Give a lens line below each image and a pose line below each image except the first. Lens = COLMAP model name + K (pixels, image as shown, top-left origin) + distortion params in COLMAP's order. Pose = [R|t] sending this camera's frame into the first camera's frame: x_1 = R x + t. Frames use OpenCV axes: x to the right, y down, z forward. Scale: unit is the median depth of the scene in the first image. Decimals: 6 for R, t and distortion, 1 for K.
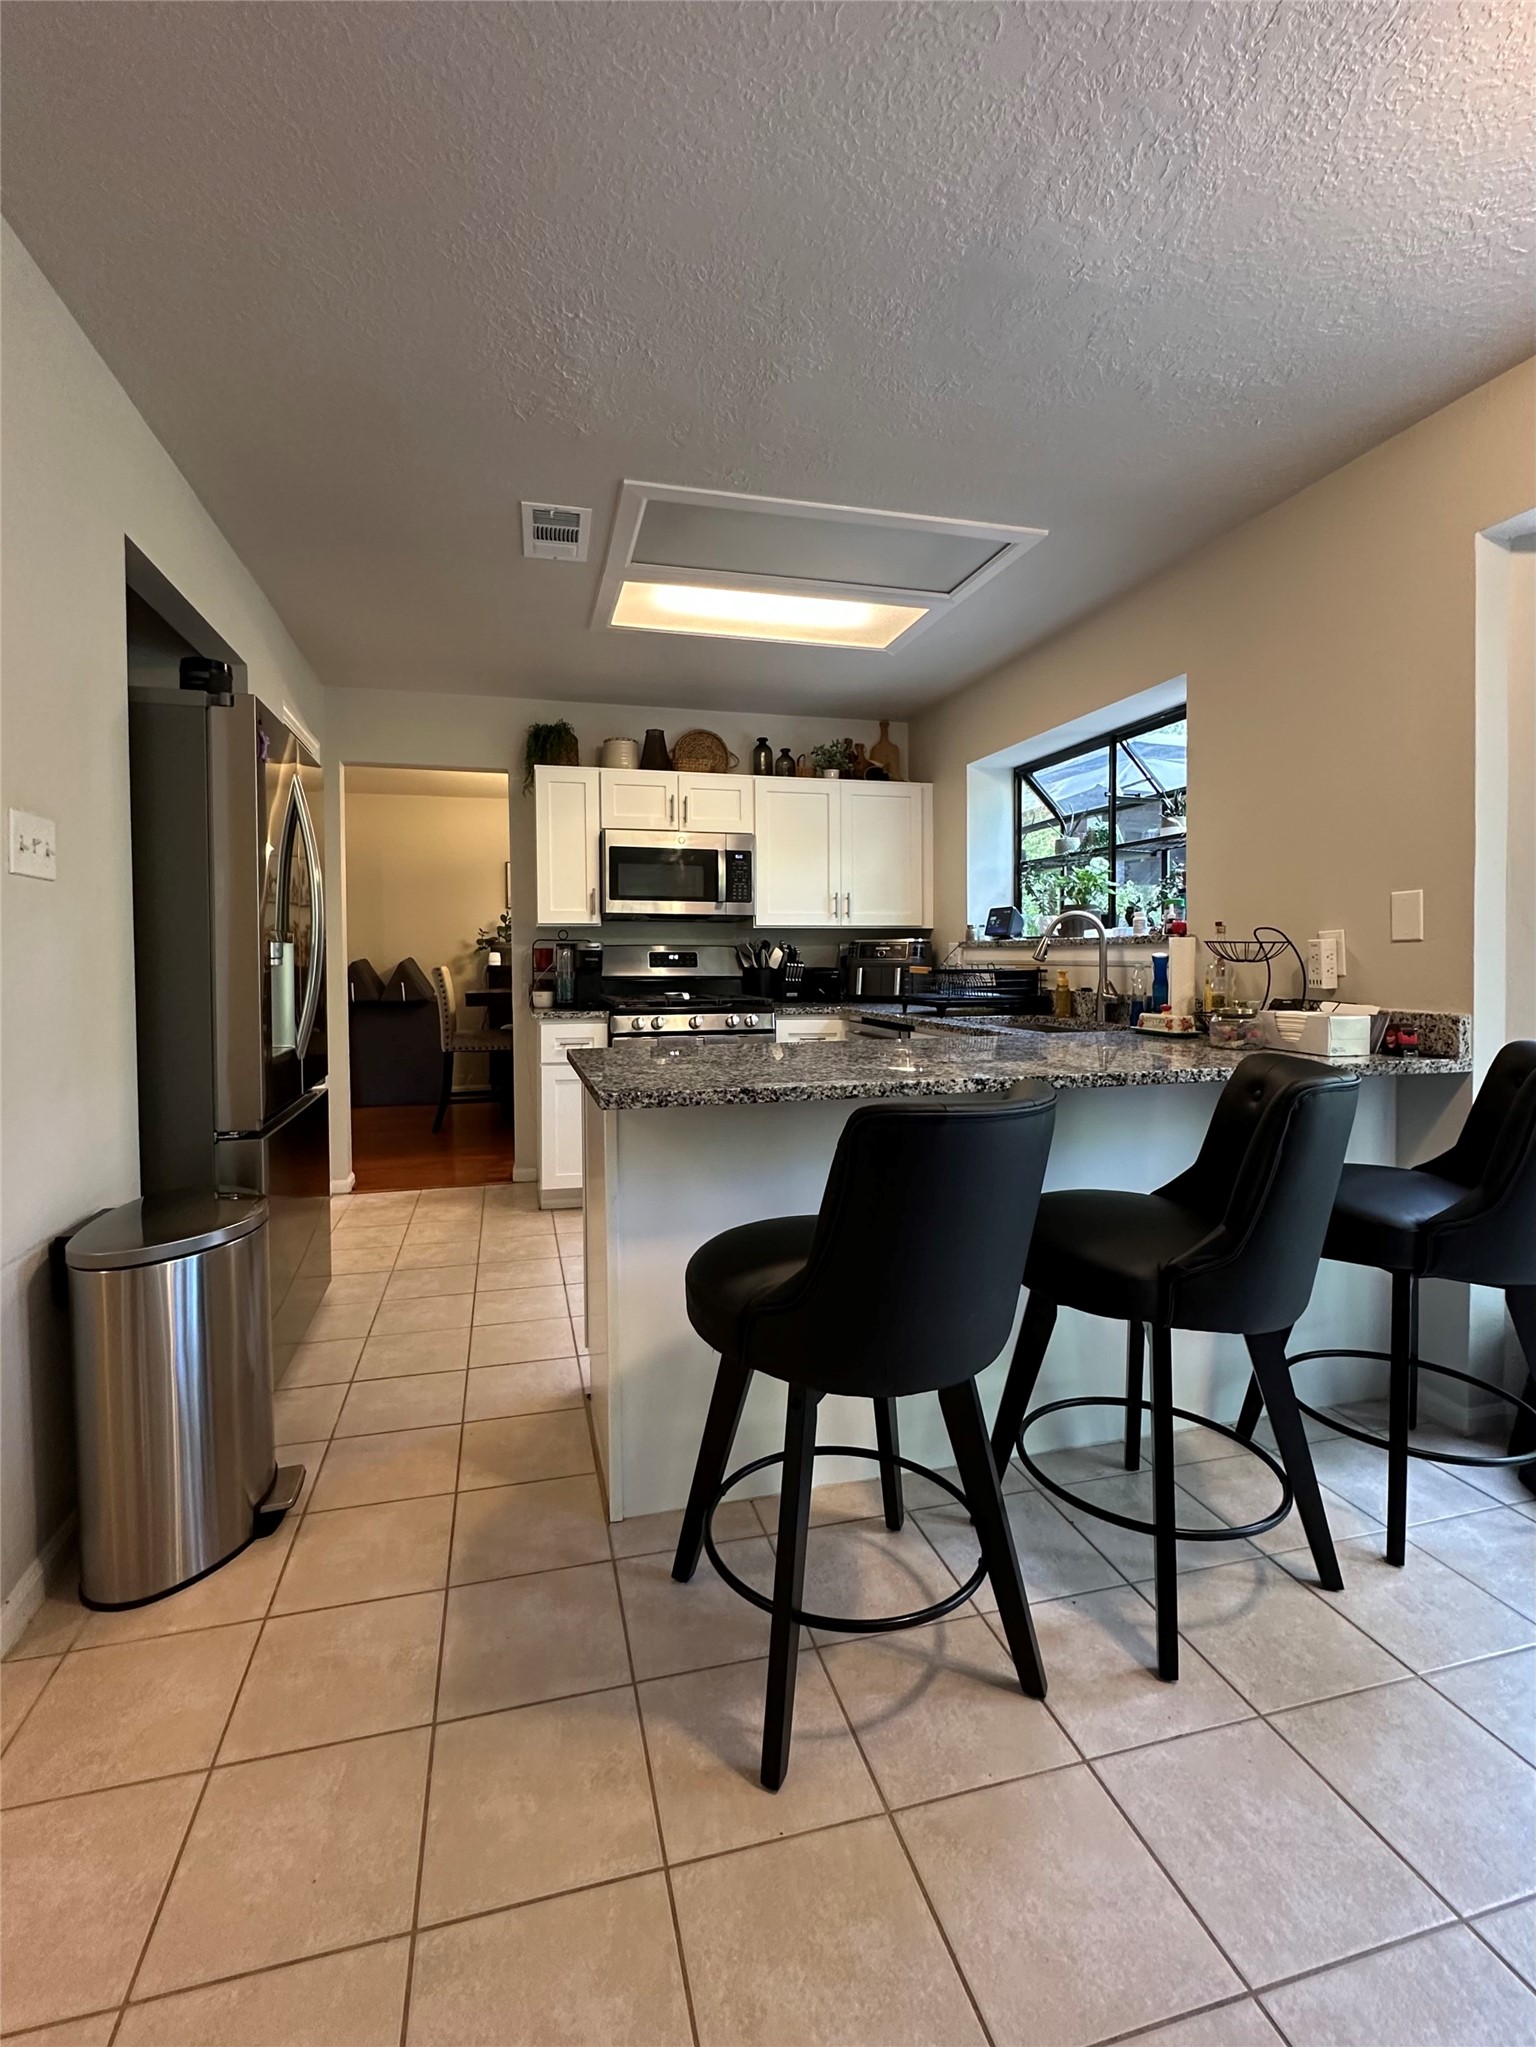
lens RADIAL K [[958.6, 0, 774.1], [0, 958.6, 942.9], [0, 0, 1]] dist [-0.002107, -0.000064]
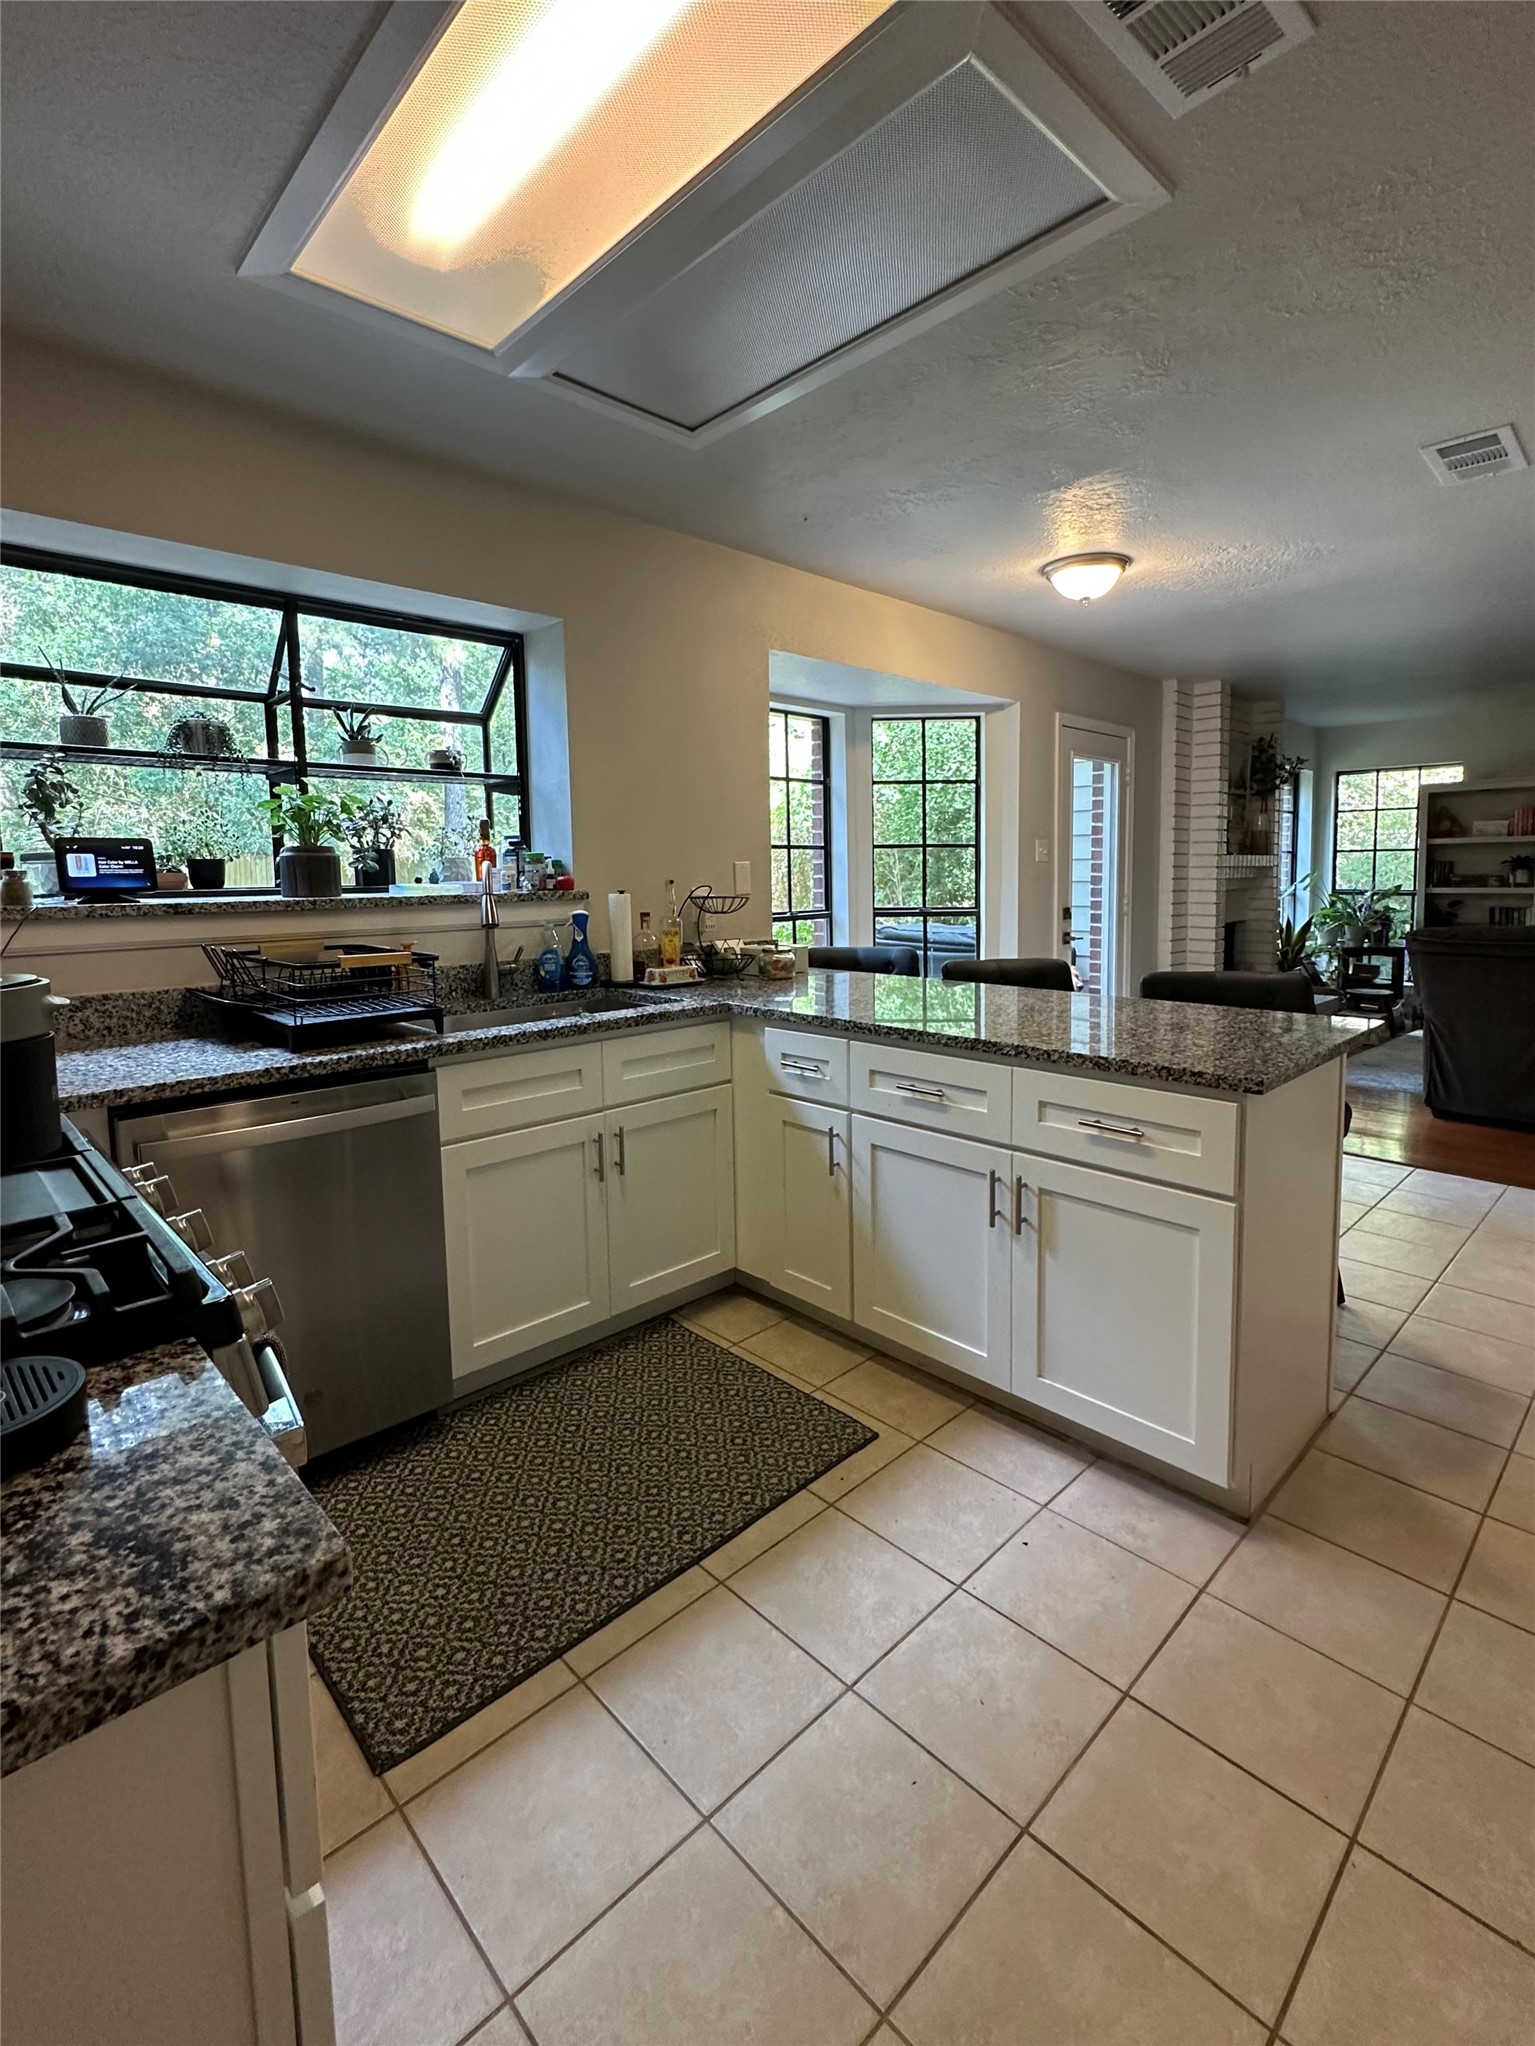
lens RADIAL K [[940.7, 0, 726.5], [0, 940.7, 890.4], [0, 0, 1]] dist [-0.001344, 0.000205]
pose [[-0.458052, -0.010832, 0.888859, -0.446484], [0.001394, 0.999916, 0.012904, -0.019824], [-0.888924, 0.007149, -0.457998, 1.155822]]
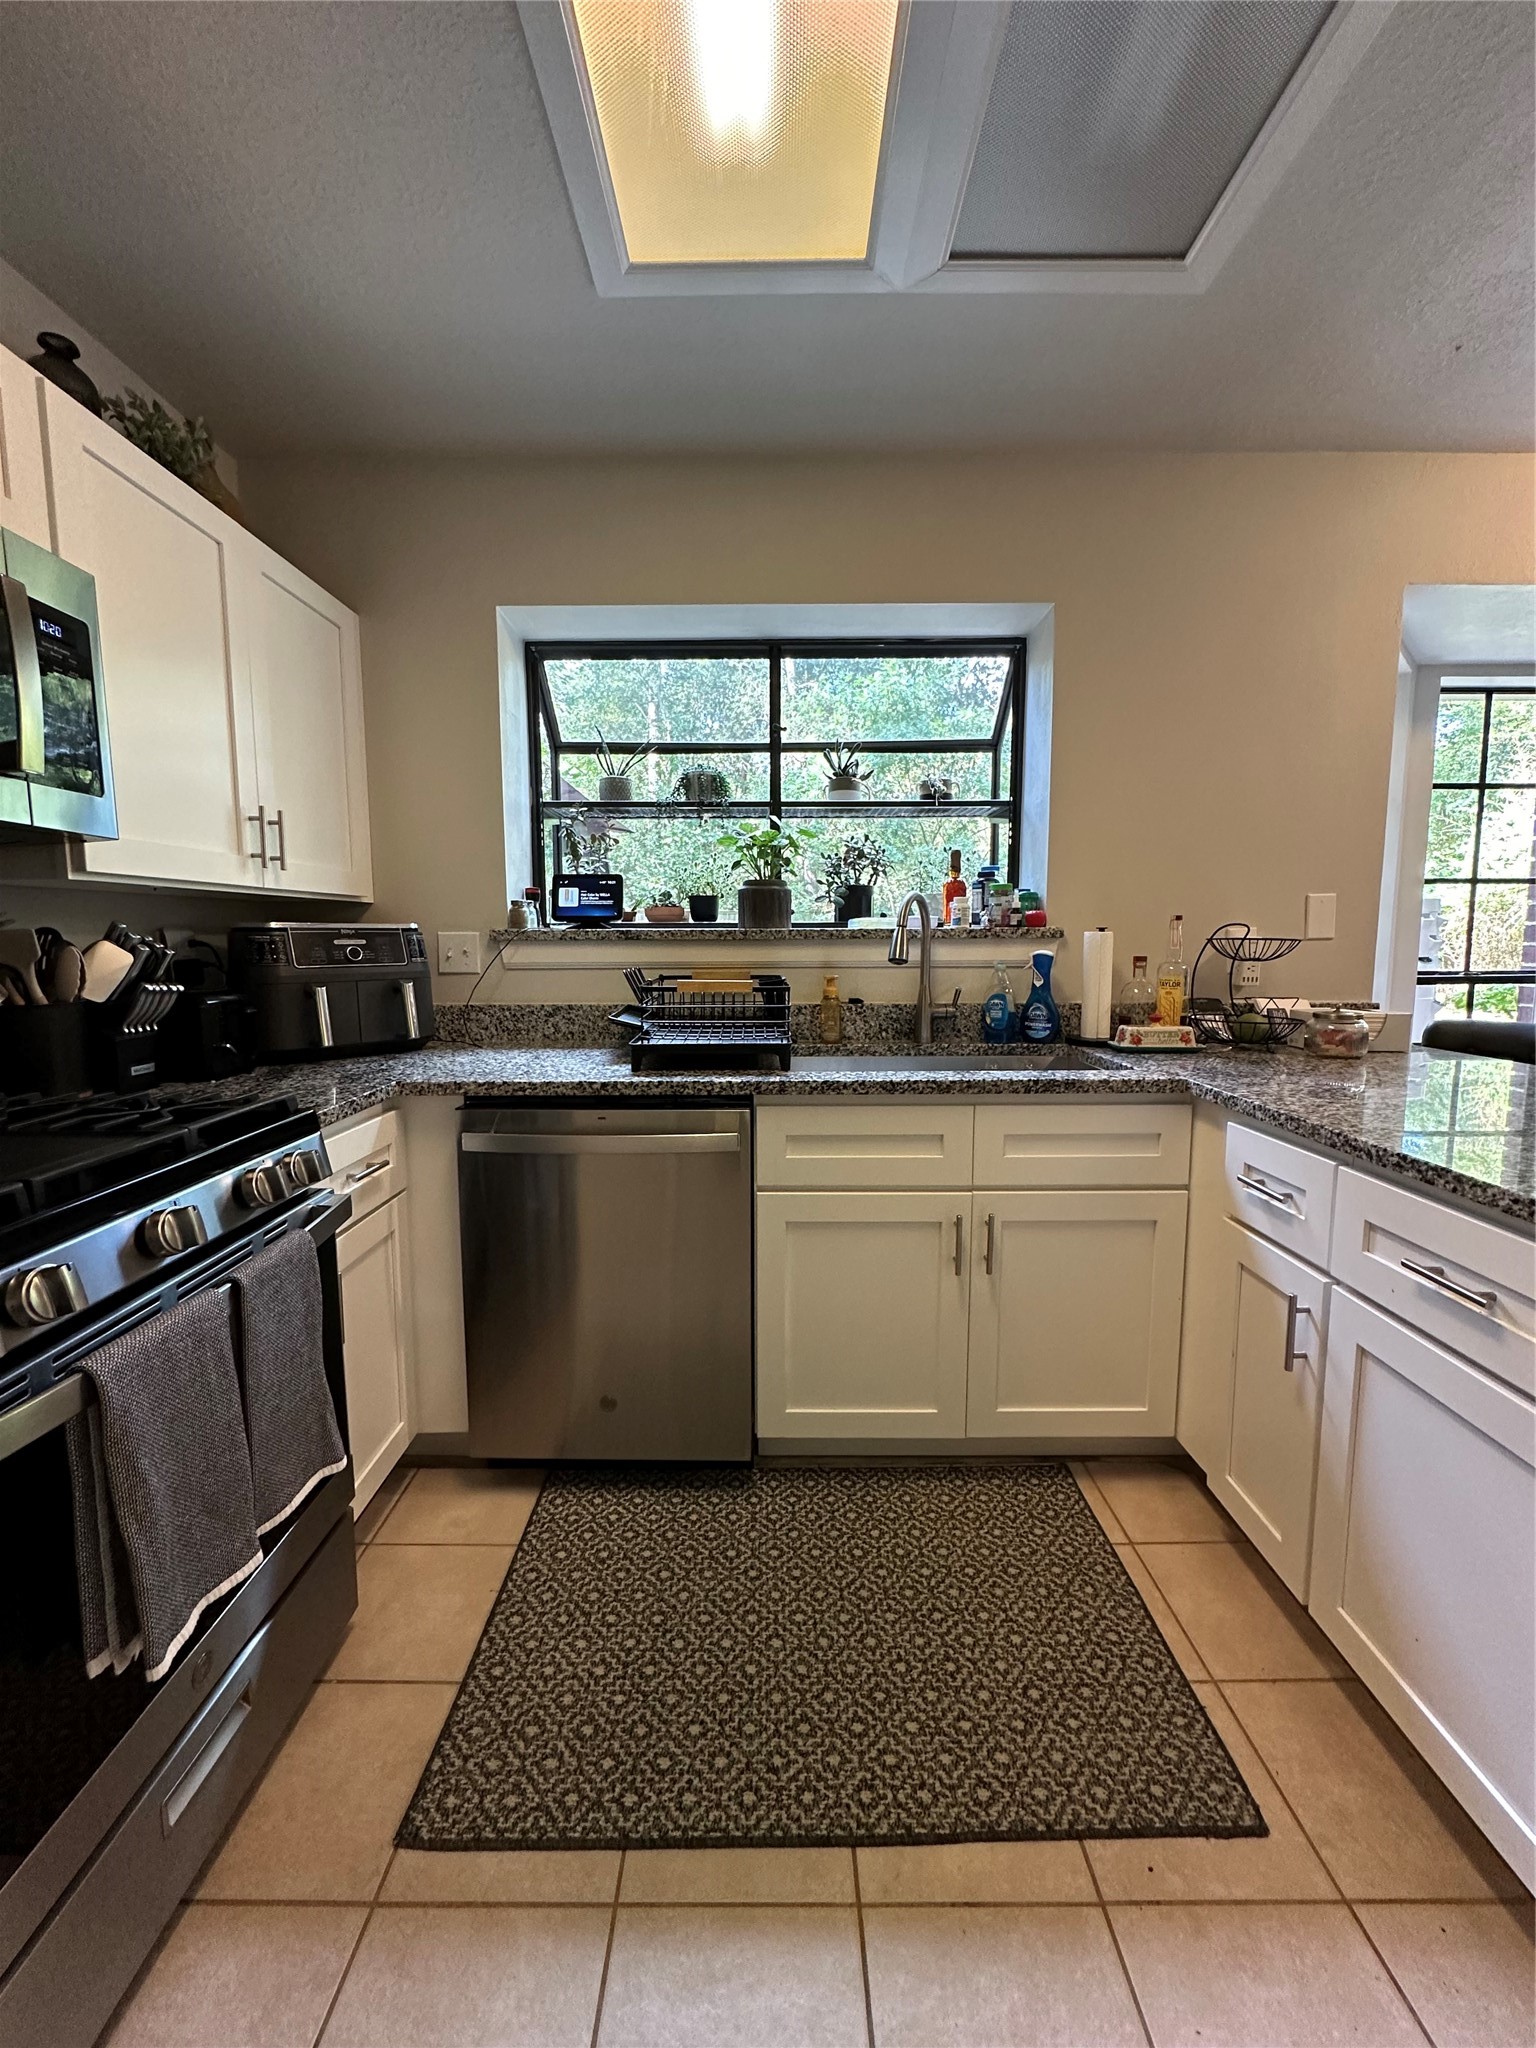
lens RADIAL K [[819.7, 0, 766.1], [0, 819.7, 1006.6], [0, 0, 1]] dist [-0.002661, -0.000358]
pose [[0.266015, -0.079321, 0.960700, -0.285876], [-0.010238, 0.996320, 0.085096, 0.001396], [-0.963914, -0.032472, 0.264224, 0.913968]]
